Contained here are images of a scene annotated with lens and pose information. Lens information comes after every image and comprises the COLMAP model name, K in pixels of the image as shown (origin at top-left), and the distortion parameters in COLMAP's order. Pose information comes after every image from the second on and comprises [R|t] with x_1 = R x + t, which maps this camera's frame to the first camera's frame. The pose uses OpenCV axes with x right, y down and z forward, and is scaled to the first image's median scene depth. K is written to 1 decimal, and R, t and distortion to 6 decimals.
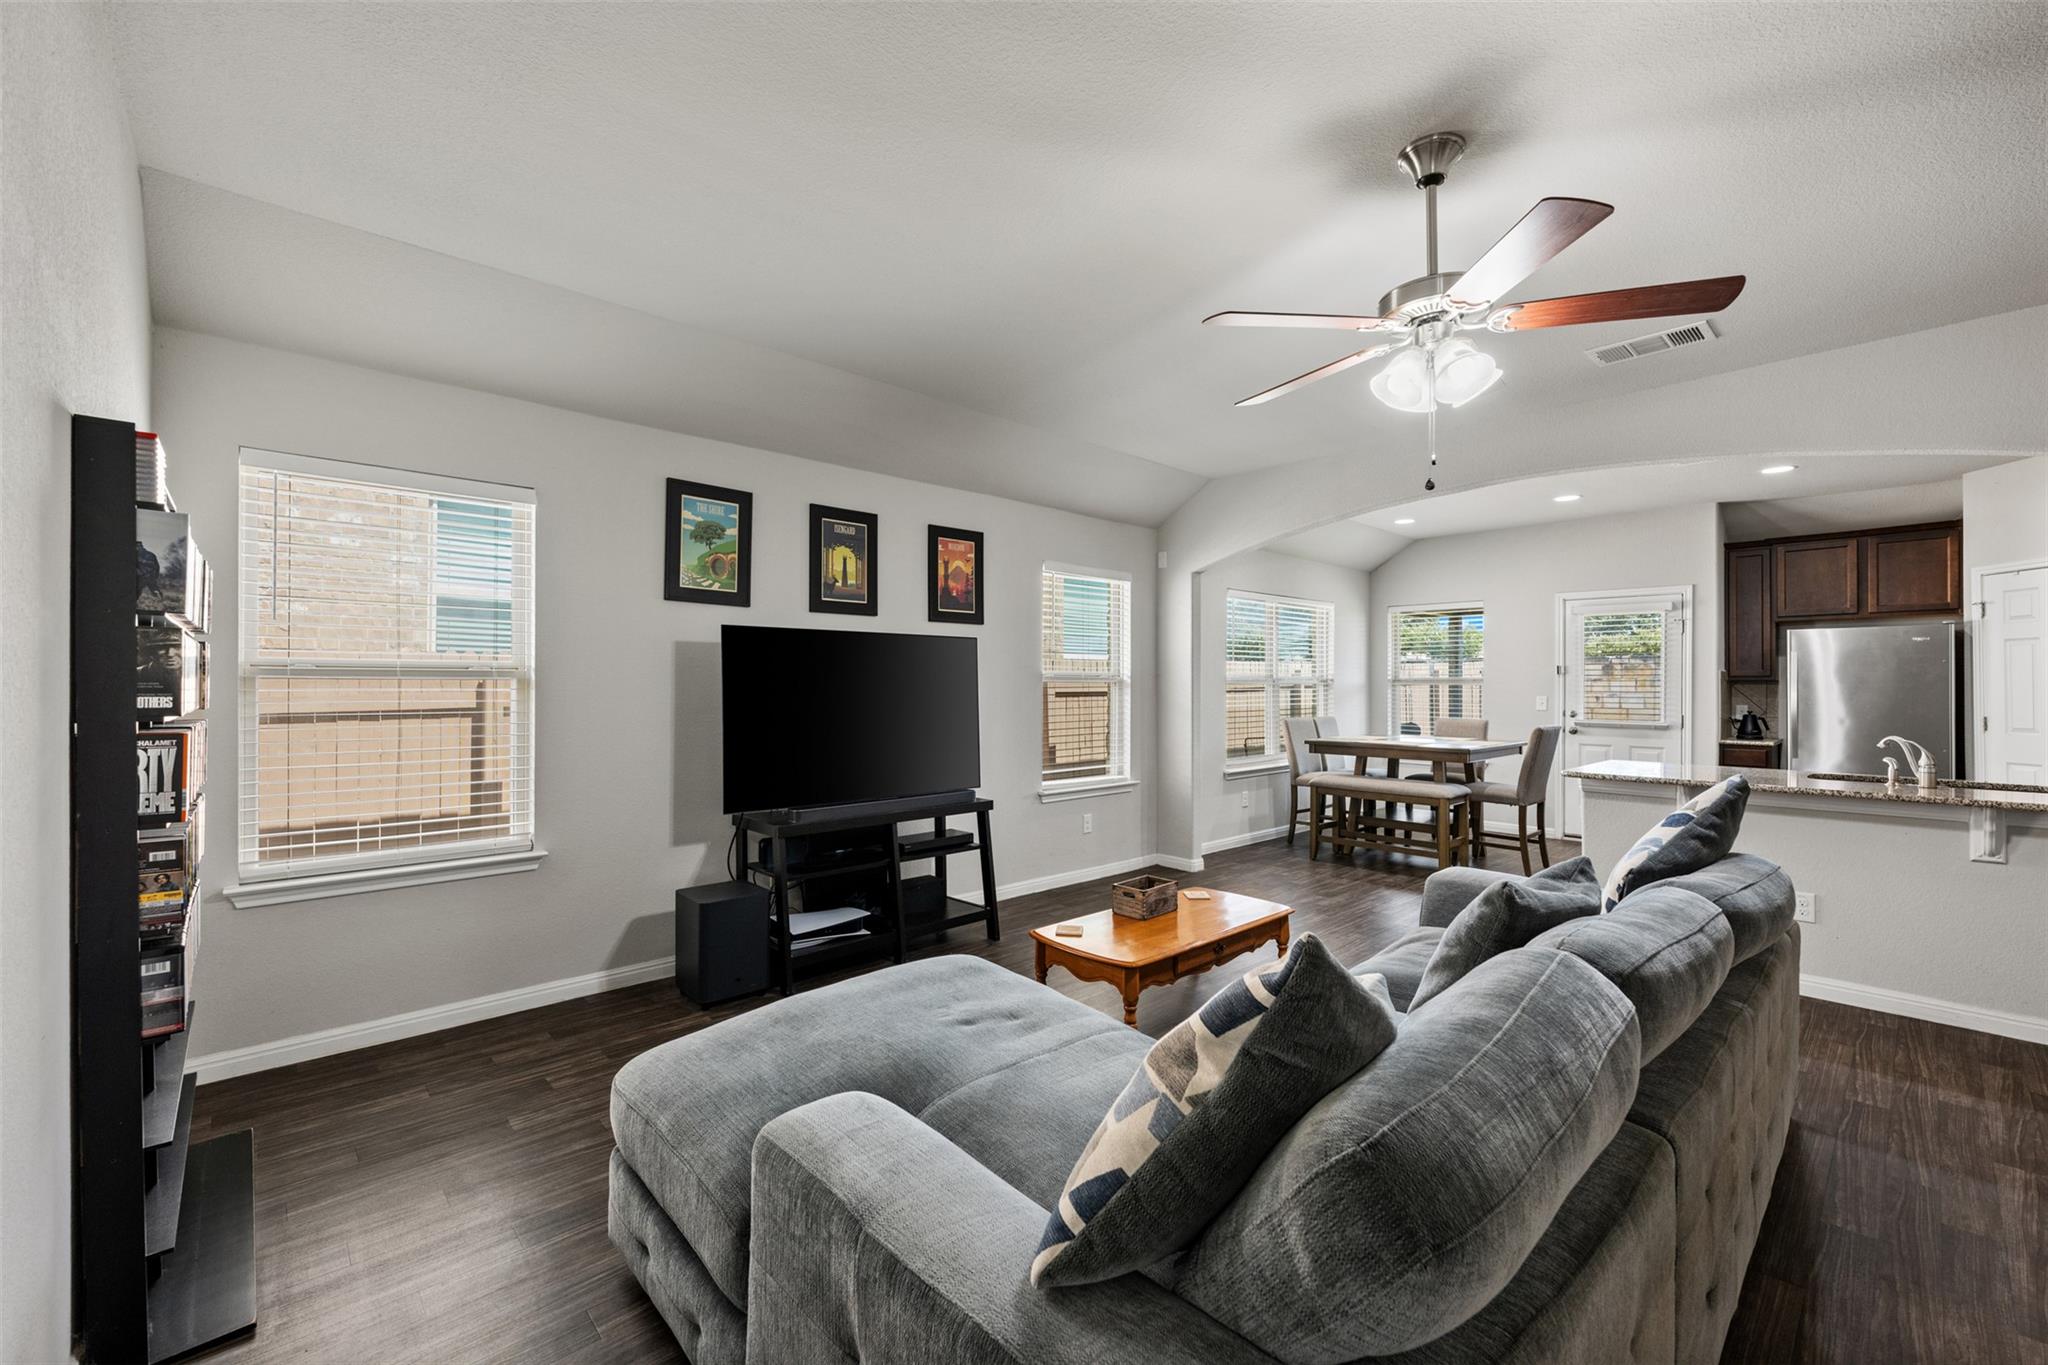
lens RADIAL K [[859.5, 0, 1024.0], [0, 859.5, 682.5], [0, 0, 1]] dist [0.012511, 0.000318]
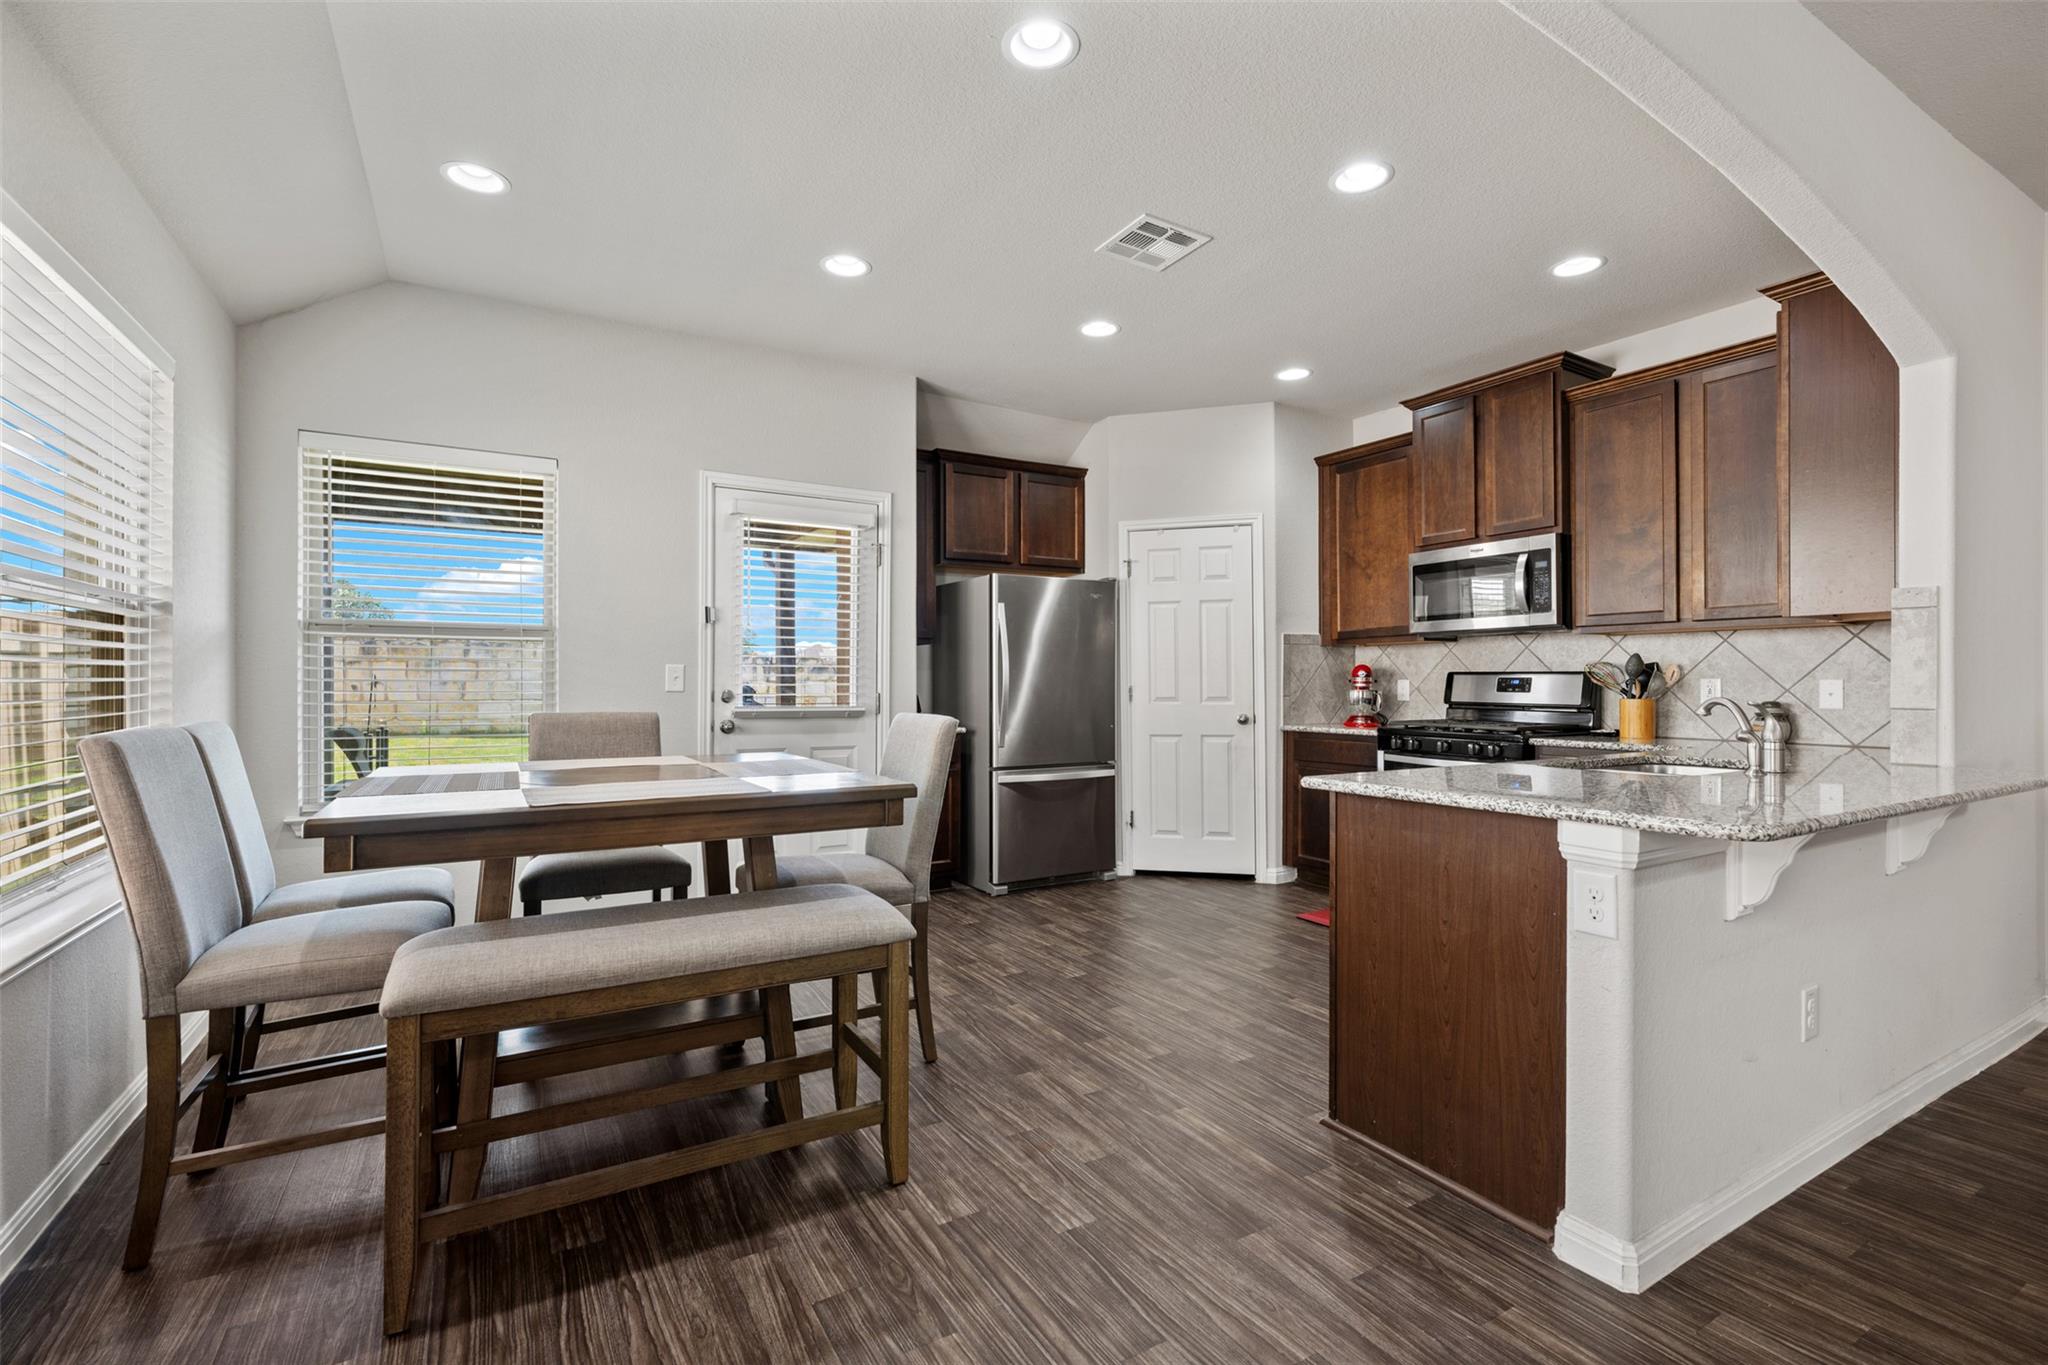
lens RADIAL K [[899.8, 0, 1024.0], [0, 899.8, 682.5], [0, 0, 1]] dist [-0.000546, 0.000033]
pose [[0.211096, 0.000801, 0.977465, 0.154583], [-0.002507, 0.999997, -0.000278, 0.035089], [-0.977462, -0.002392, 0.211097, 0.886615]]
